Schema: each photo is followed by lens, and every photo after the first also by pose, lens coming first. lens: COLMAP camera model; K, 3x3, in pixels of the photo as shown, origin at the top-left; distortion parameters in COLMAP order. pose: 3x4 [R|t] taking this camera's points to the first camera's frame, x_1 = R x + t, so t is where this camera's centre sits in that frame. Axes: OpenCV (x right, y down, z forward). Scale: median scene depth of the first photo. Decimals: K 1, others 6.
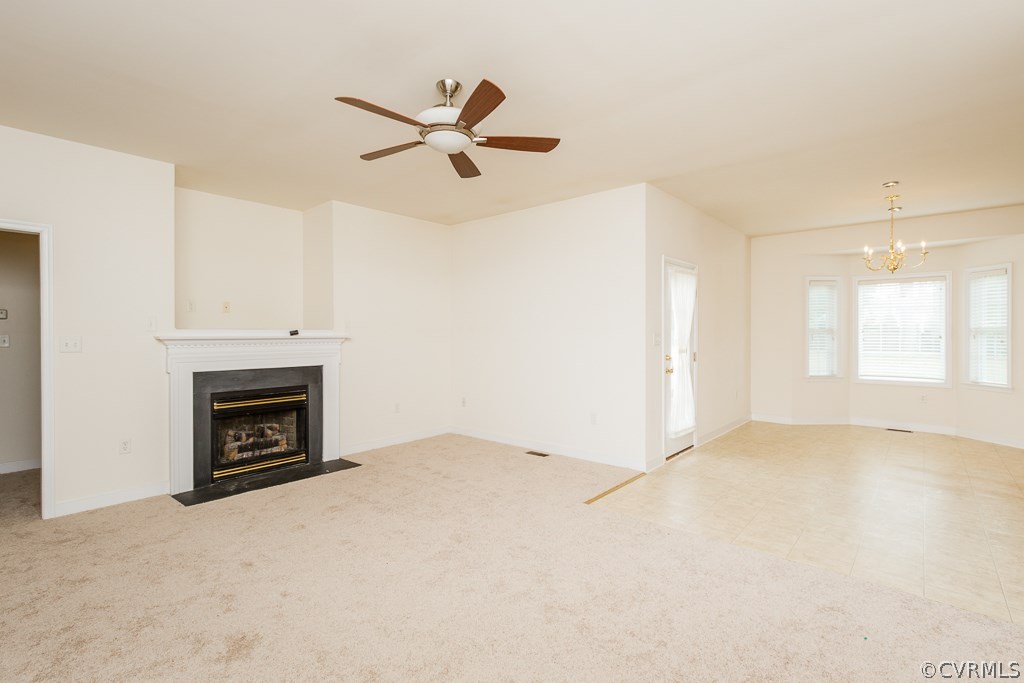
lens RADIAL K [[468.6, 0, 512.0], [0, 468.6, 341.5], [0, 0, 1]] dist [0.000694, 0.000289]
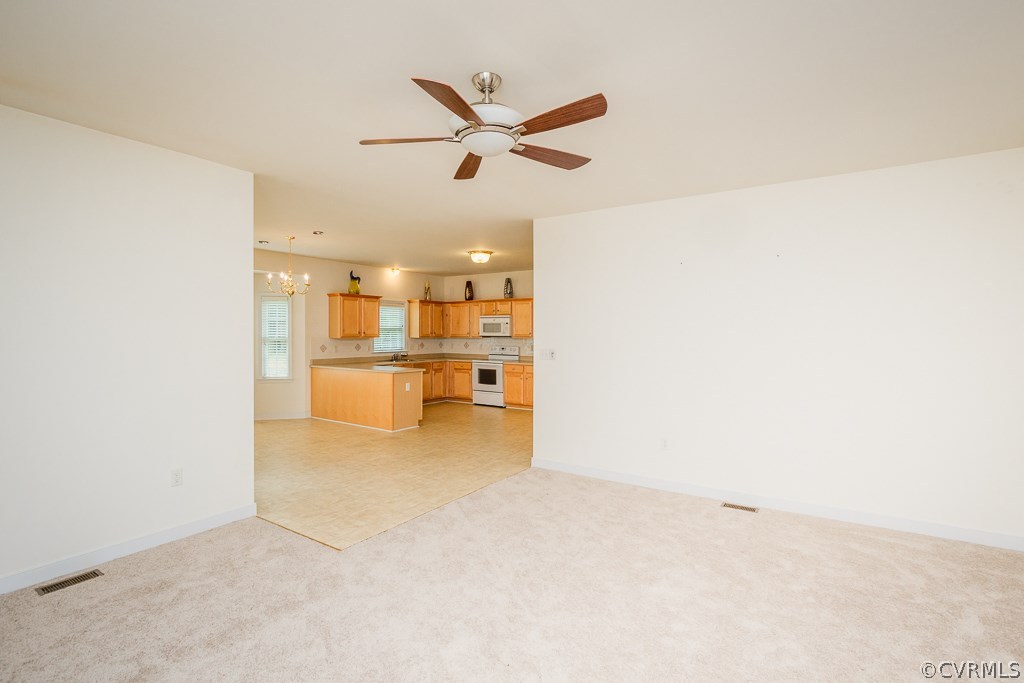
lens RADIAL K [[478.7, 0, 512.0], [0, 478.7, 341.5], [0, 0, 1]] dist [-0.015118, -0.000059]
pose [[-0.122858, -0.017272, 0.992274, -0.612565], [0.014796, 0.999706, 0.019233, -0.043727], [-0.992314, 0.017044, -0.122566, 0.636417]]
